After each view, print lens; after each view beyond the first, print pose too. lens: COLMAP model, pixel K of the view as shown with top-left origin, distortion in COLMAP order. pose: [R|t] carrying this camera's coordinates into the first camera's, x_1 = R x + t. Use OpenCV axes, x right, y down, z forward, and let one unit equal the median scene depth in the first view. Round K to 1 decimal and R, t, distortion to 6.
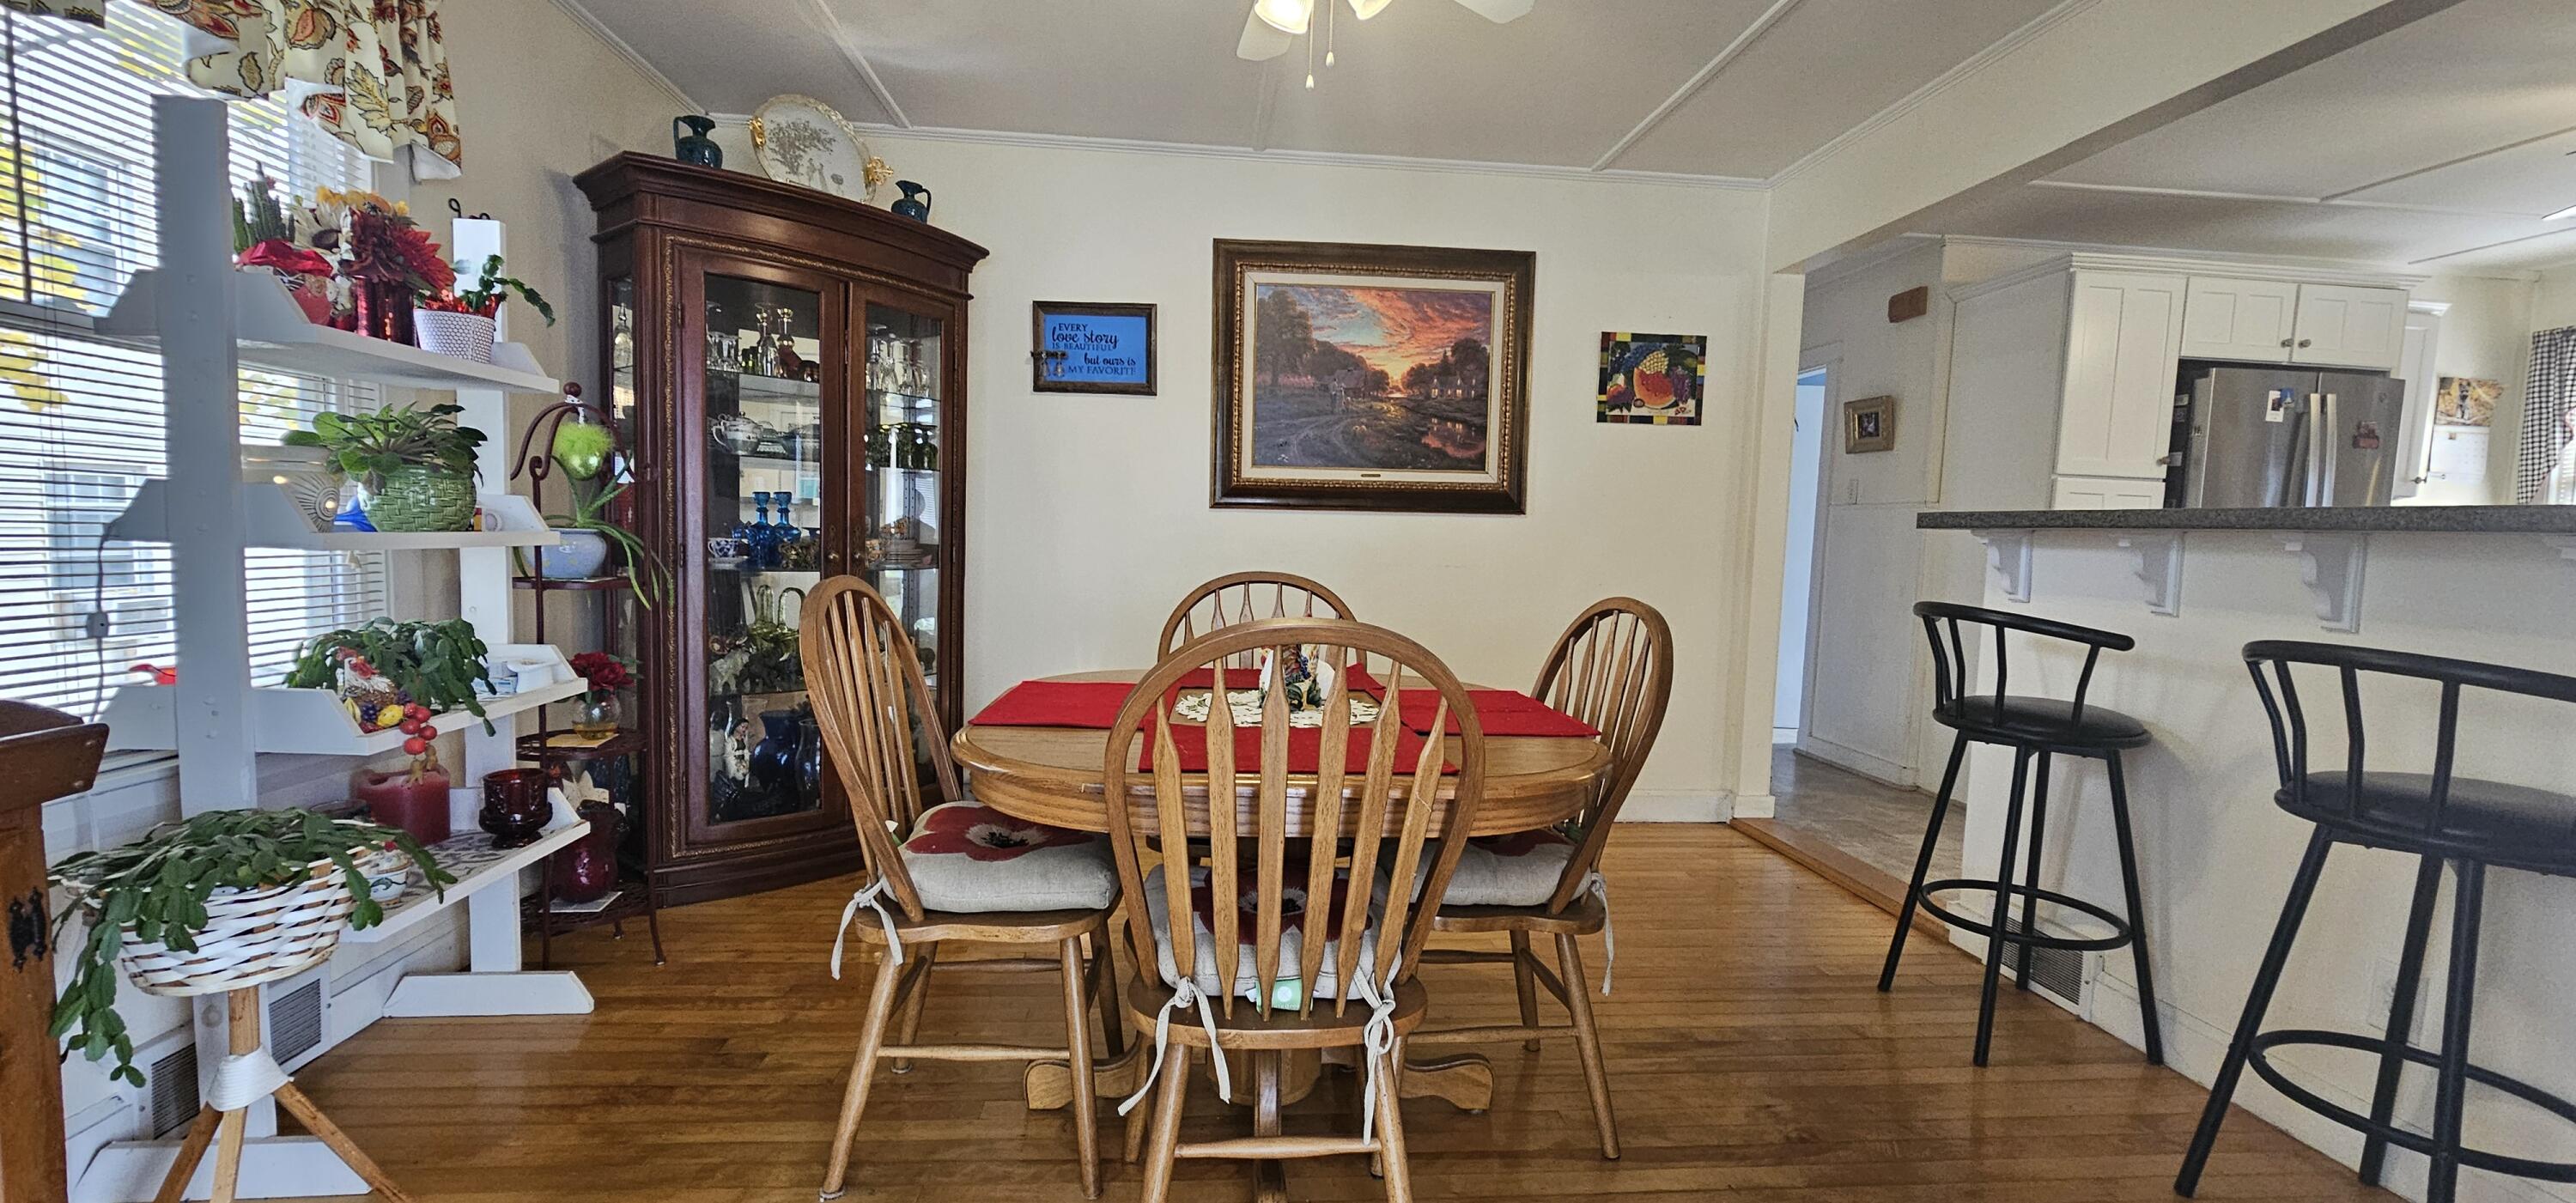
lens RADIAL K [[1052.7, 0, 1278.8], [0, 1052.7, 621.1], [0, 0, 1]] dist [0.000564, 0.000294]
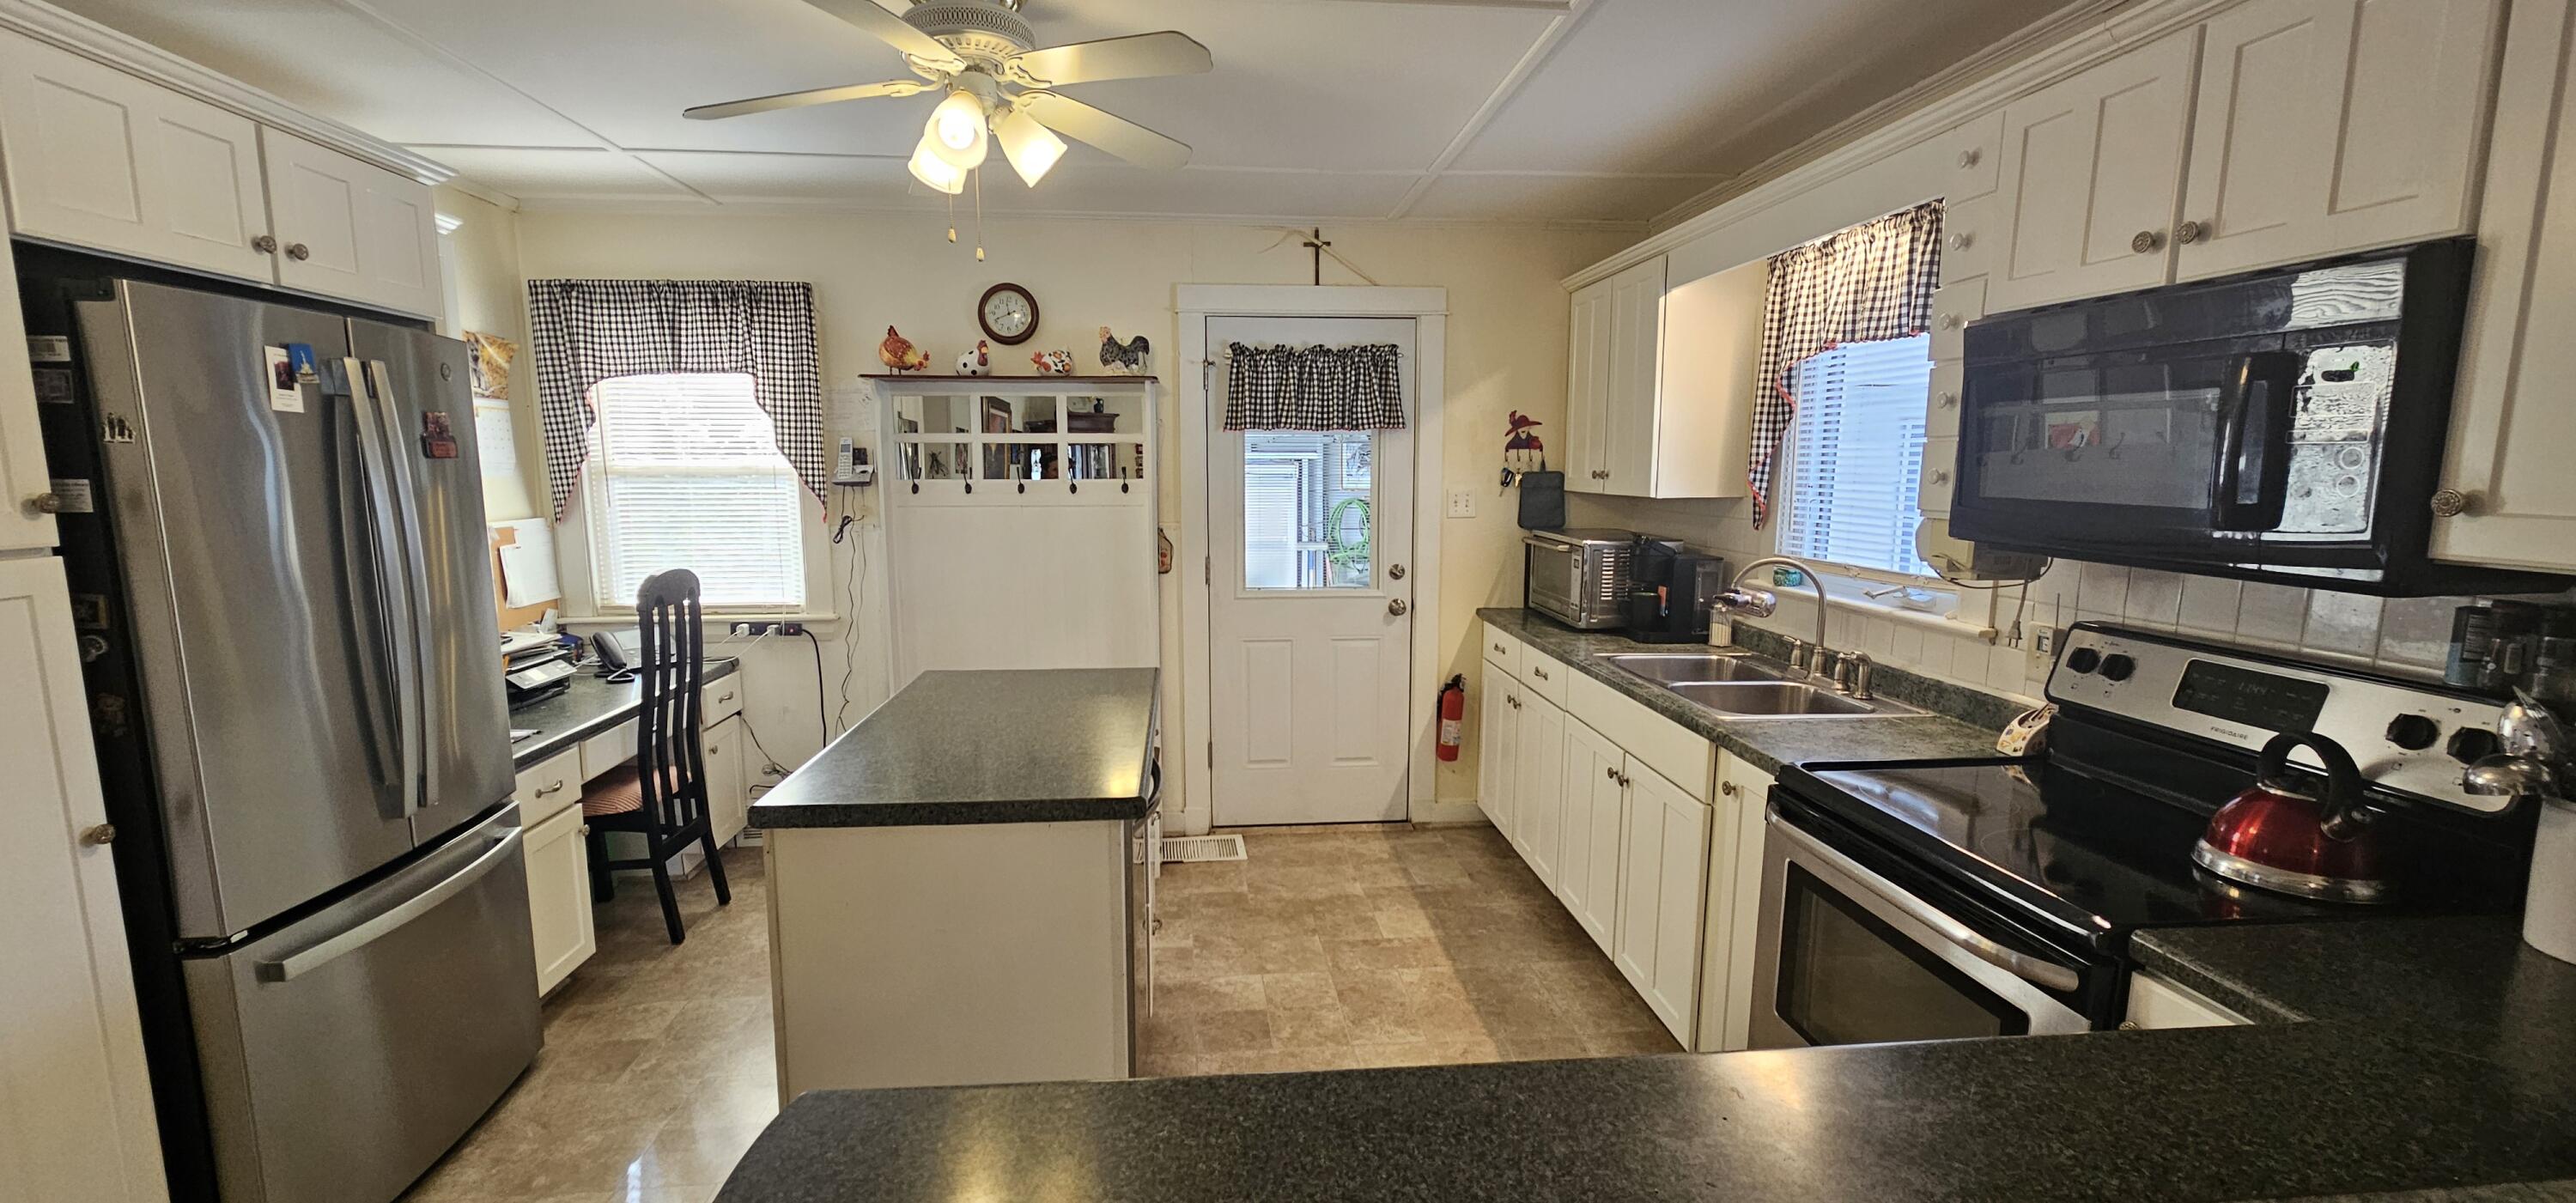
lens RADIAL K [[1052.7, 0, 1278.8], [0, 1052.7, 621.1], [0, 0, 1]] dist [0.000564, 0.000294]
pose [[-0.001769, -0.179931, 0.983678, 0.446464], [0.085920, 0.980014, 0.179416, -0.140345], [-0.996300, 0.084835, 0.013726, 0.541136]]
